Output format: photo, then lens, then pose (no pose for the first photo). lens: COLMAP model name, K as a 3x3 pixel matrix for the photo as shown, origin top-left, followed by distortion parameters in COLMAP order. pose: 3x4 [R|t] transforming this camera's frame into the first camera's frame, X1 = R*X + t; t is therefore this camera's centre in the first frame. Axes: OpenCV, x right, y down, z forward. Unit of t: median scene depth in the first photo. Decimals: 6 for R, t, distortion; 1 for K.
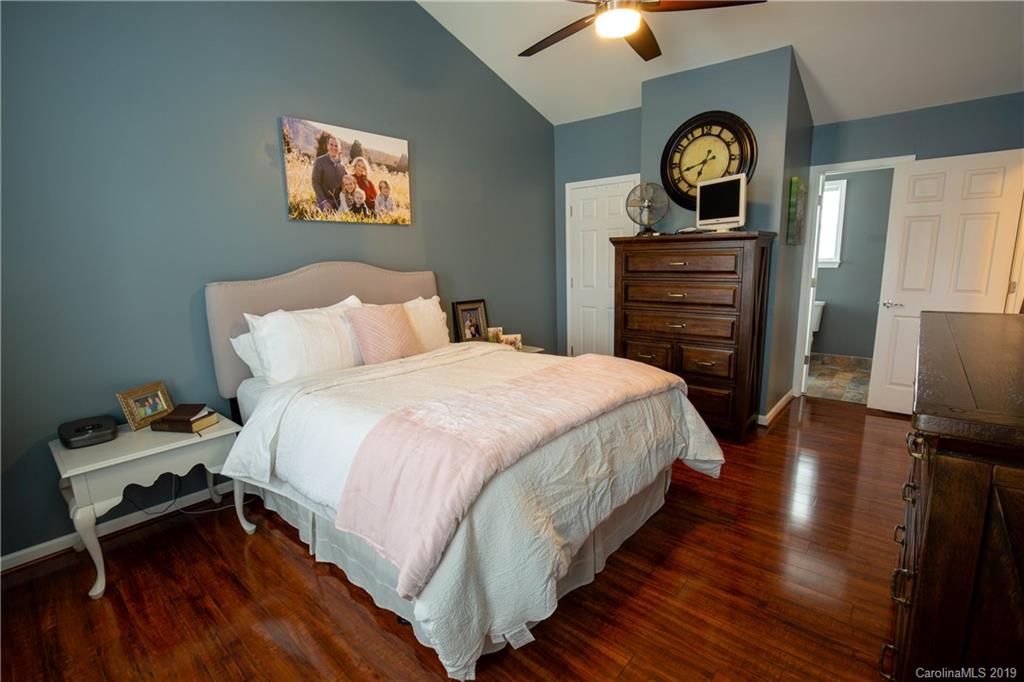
lens RADIAL K [[468.3, 0, 516.7], [0, 468.3, 347.5], [0, 0, 1]] dist [-0.037939, 0.007509]
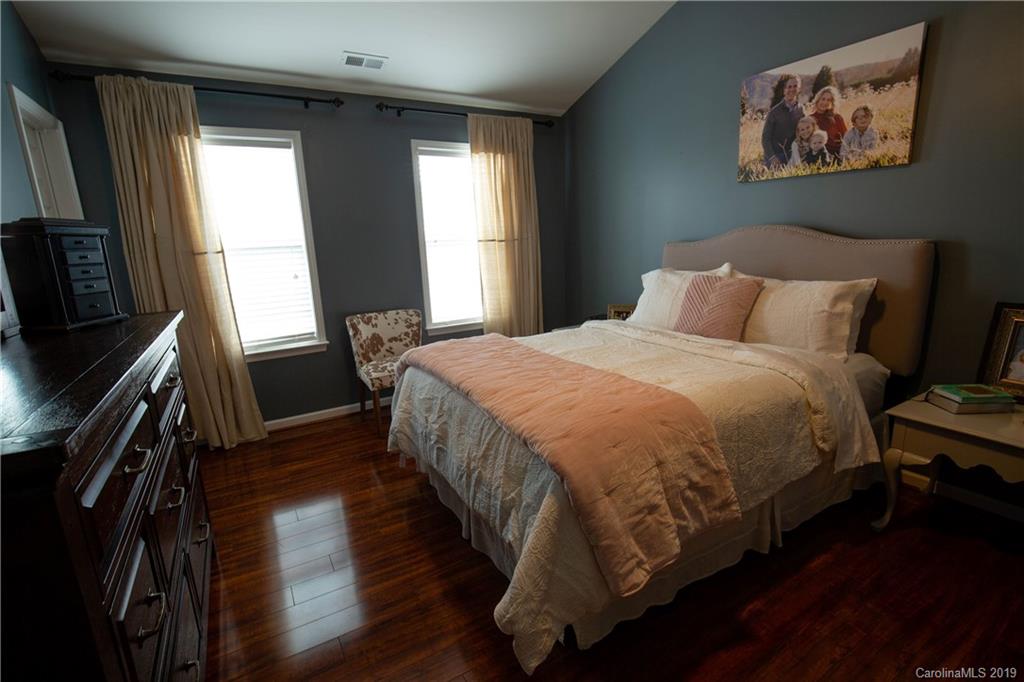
lens RADIAL K [[468.3, 0, 516.7], [0, 468.3, 347.5], [0, 0, 1]] dist [-0.037939, 0.007509]
pose [[-0.317792, 0.256337, -0.912853, 0.634814], [-0.129847, 0.941925, 0.309704, -0.171477], [0.939227, 0.216953, -0.266051, 0.816808]]
